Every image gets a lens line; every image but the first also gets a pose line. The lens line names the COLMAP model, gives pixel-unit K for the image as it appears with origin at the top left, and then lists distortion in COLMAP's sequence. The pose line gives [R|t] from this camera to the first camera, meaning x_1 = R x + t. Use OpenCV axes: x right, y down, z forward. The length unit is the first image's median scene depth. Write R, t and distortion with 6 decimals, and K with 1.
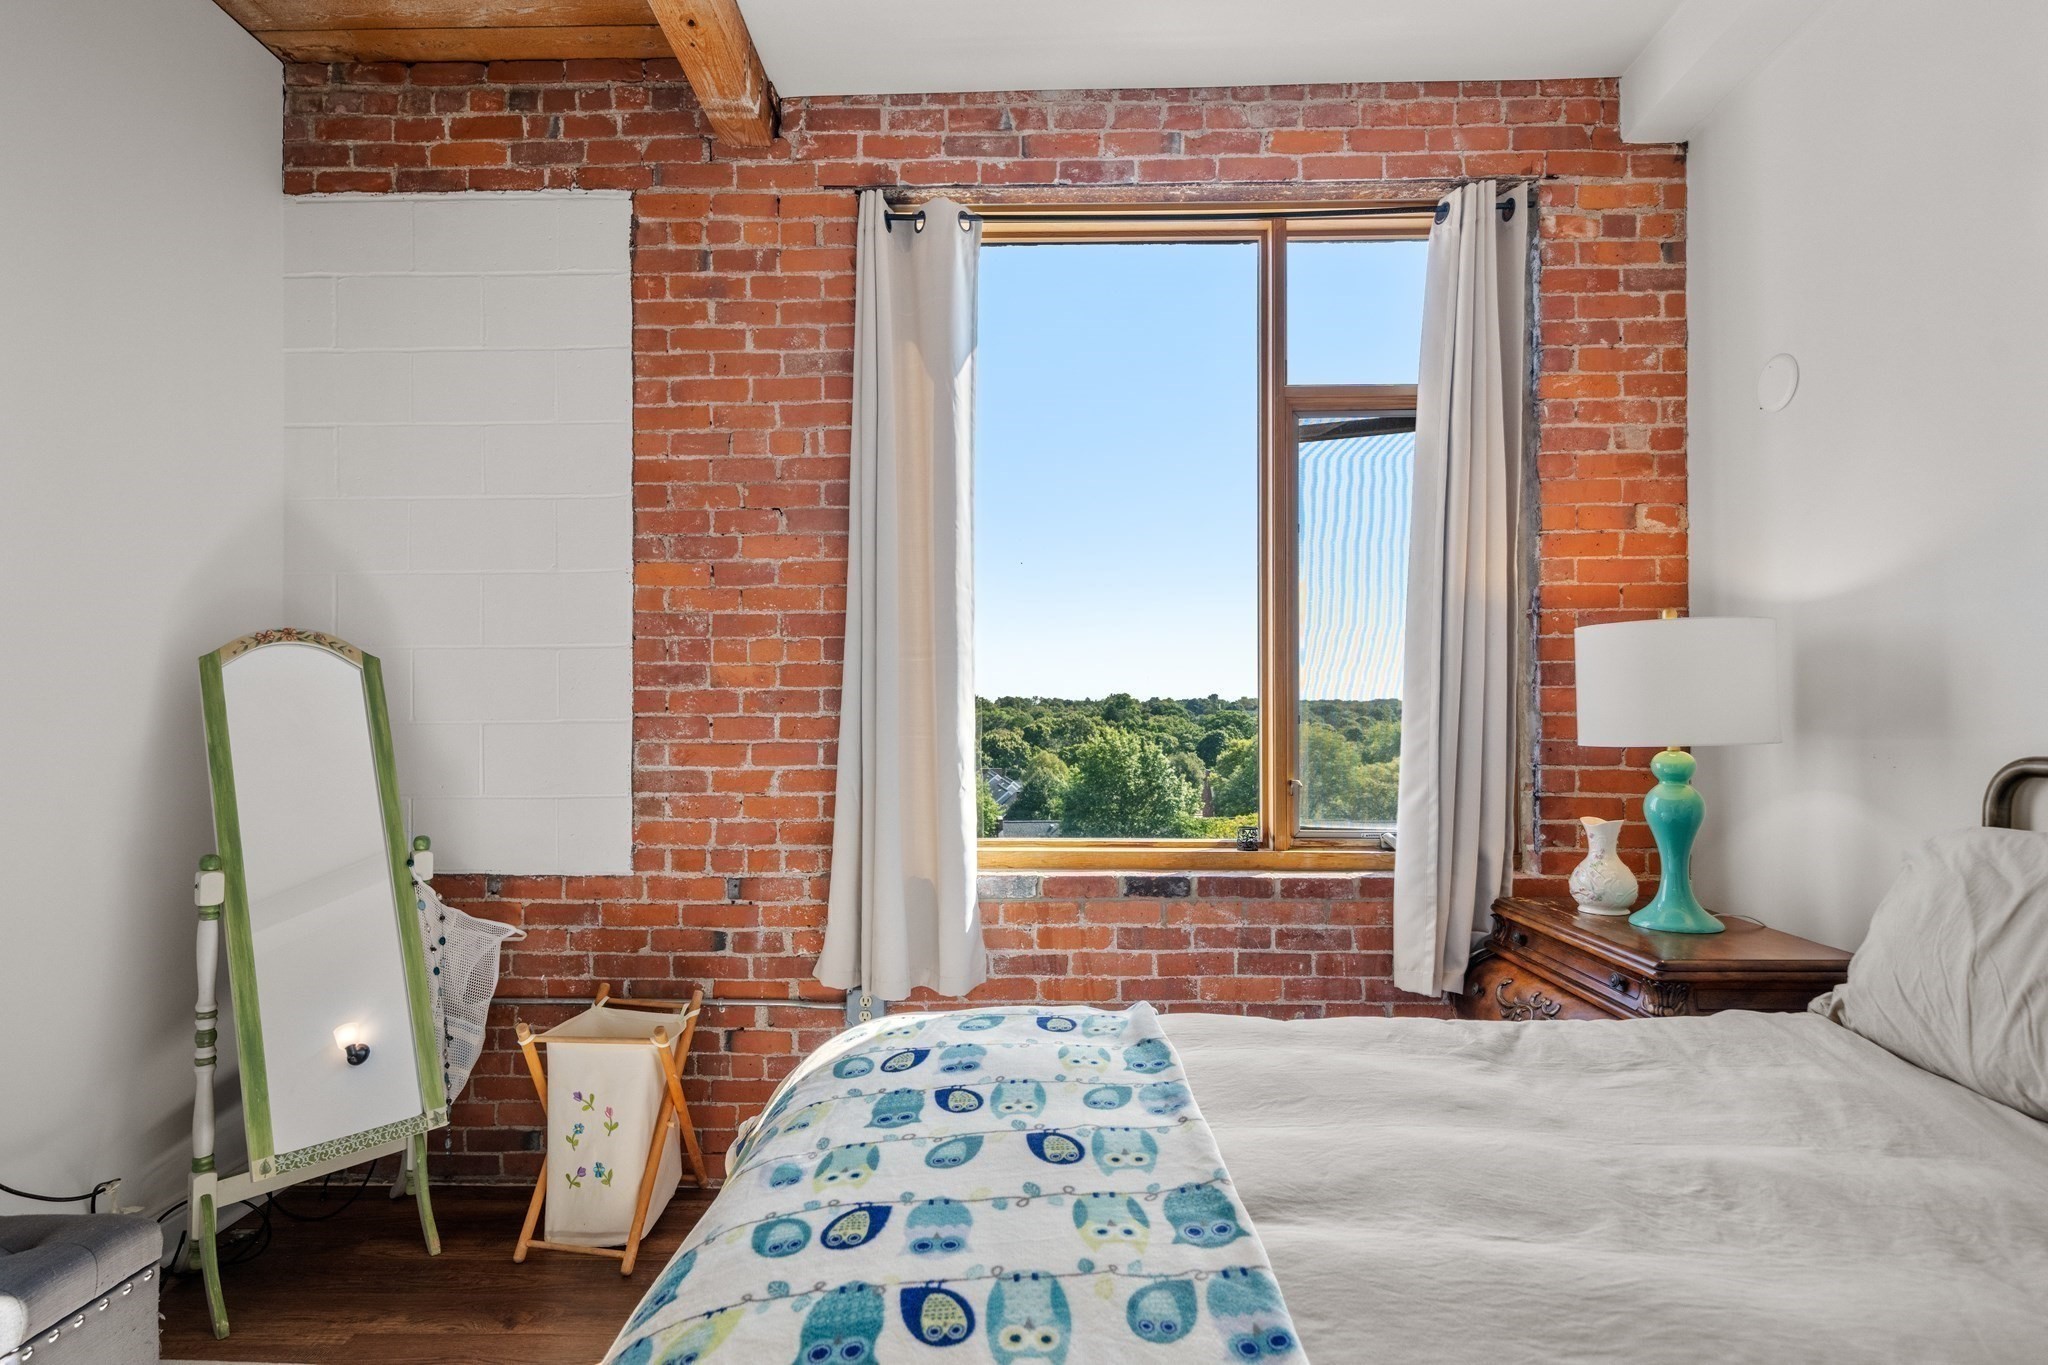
lens RADIAL K [[1054.5, 0, 1017.8], [0, 1054.5, 693.7], [0, 0, 1]] dist [-0.000890, -0.000983]
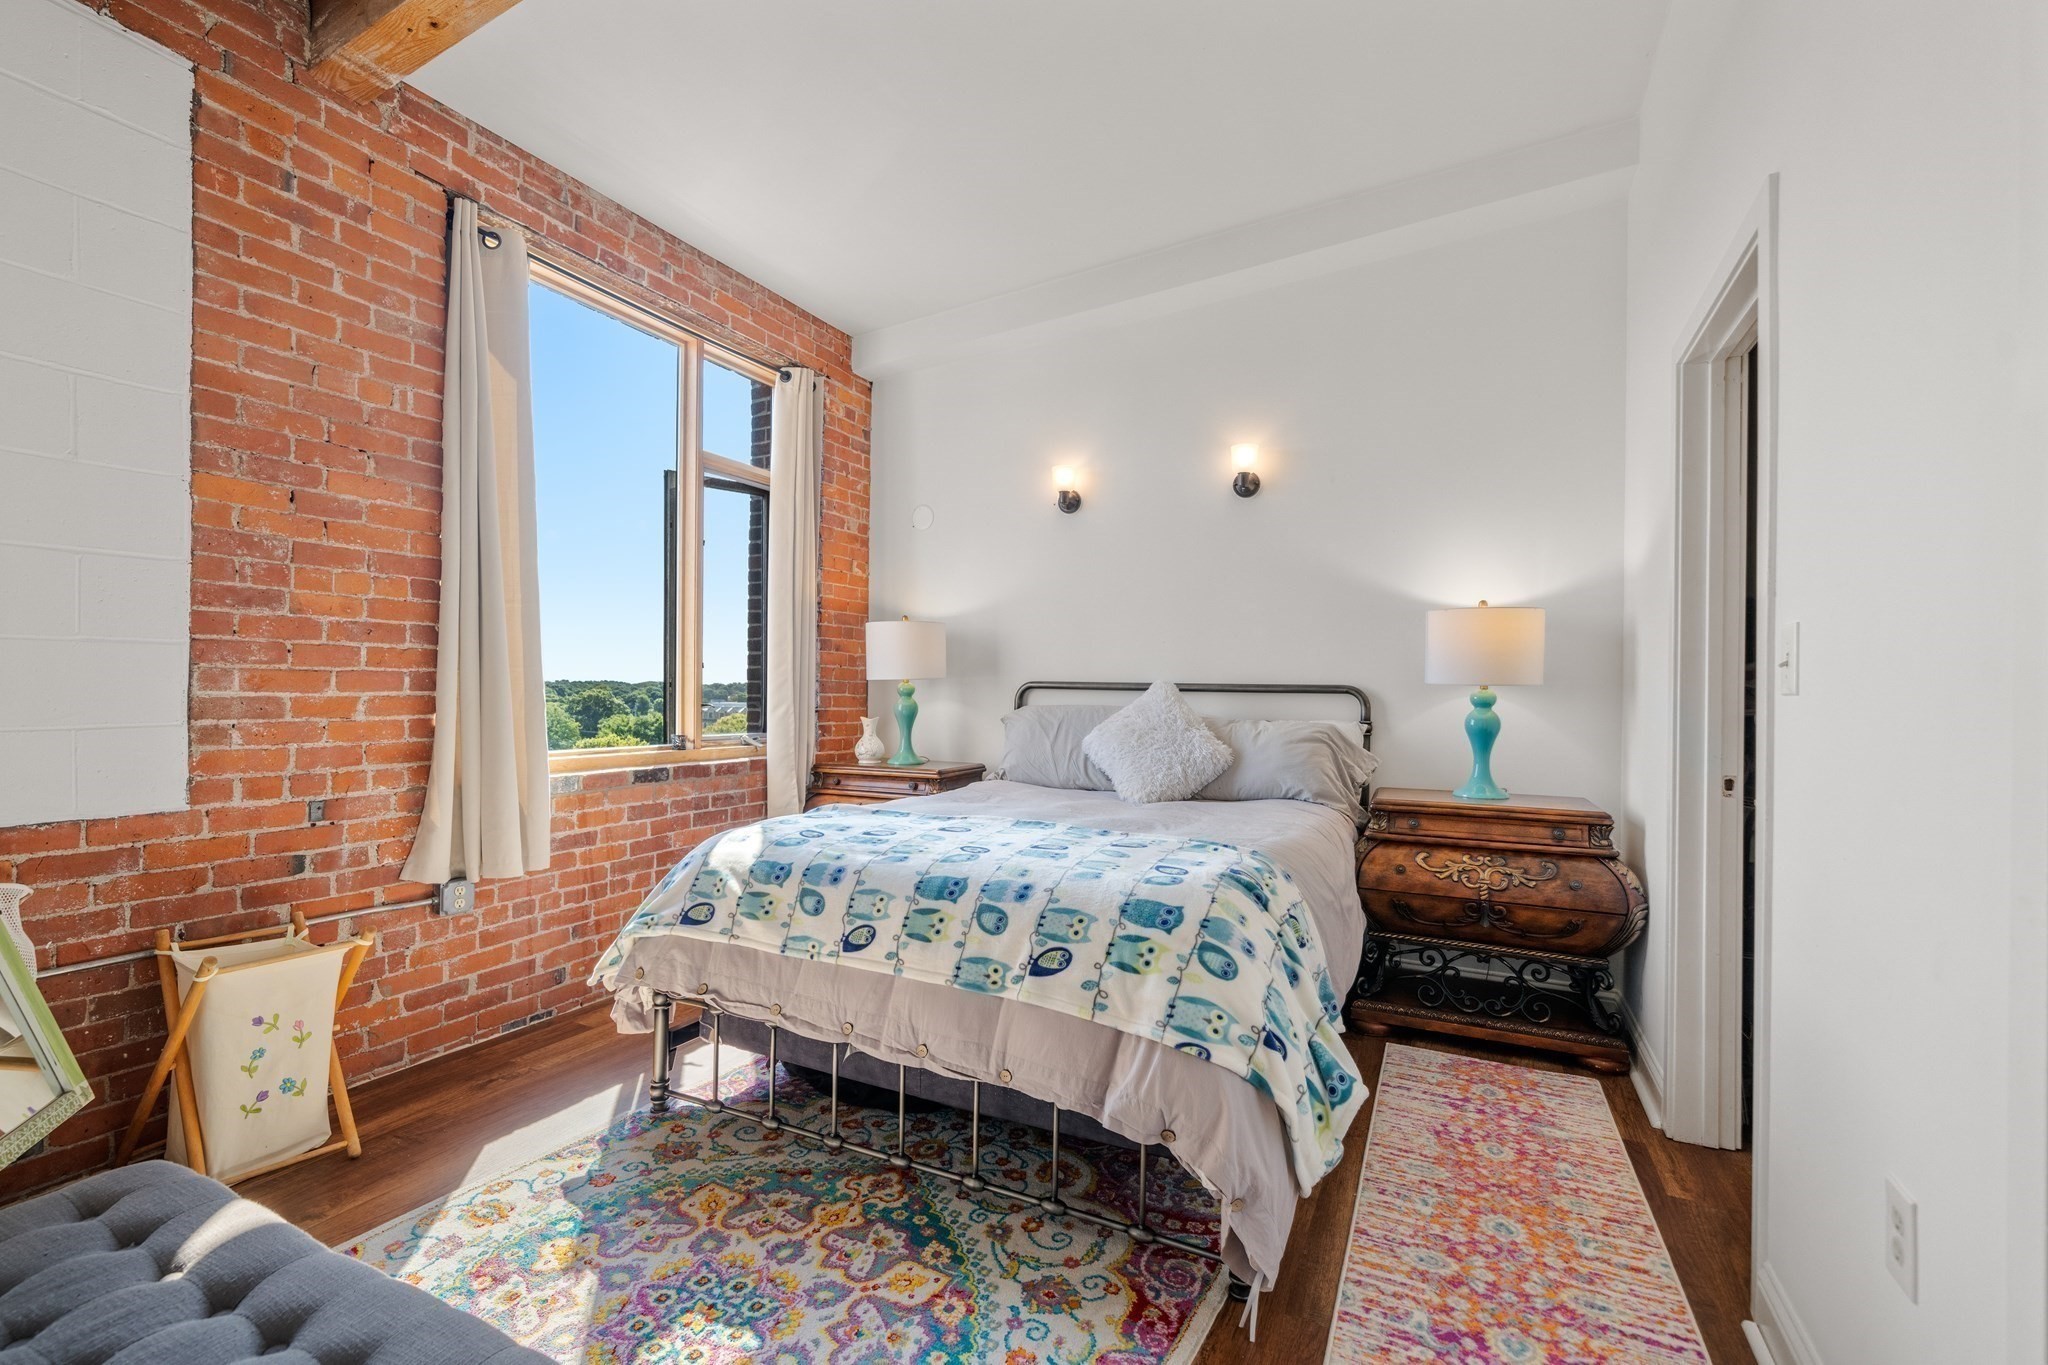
lens RADIAL K [[934.7, 0, 1025.3], [0, 934.7, 690.2], [0, 0, 1]] dist [-0.002418, 0.000111]
pose [[0.405814, 0.008504, 0.913916, -0.820365], [-0.024826, 0.999690, 0.001722, 0.048140], [-0.913618, -0.023387, 0.405900, 0.000916]]
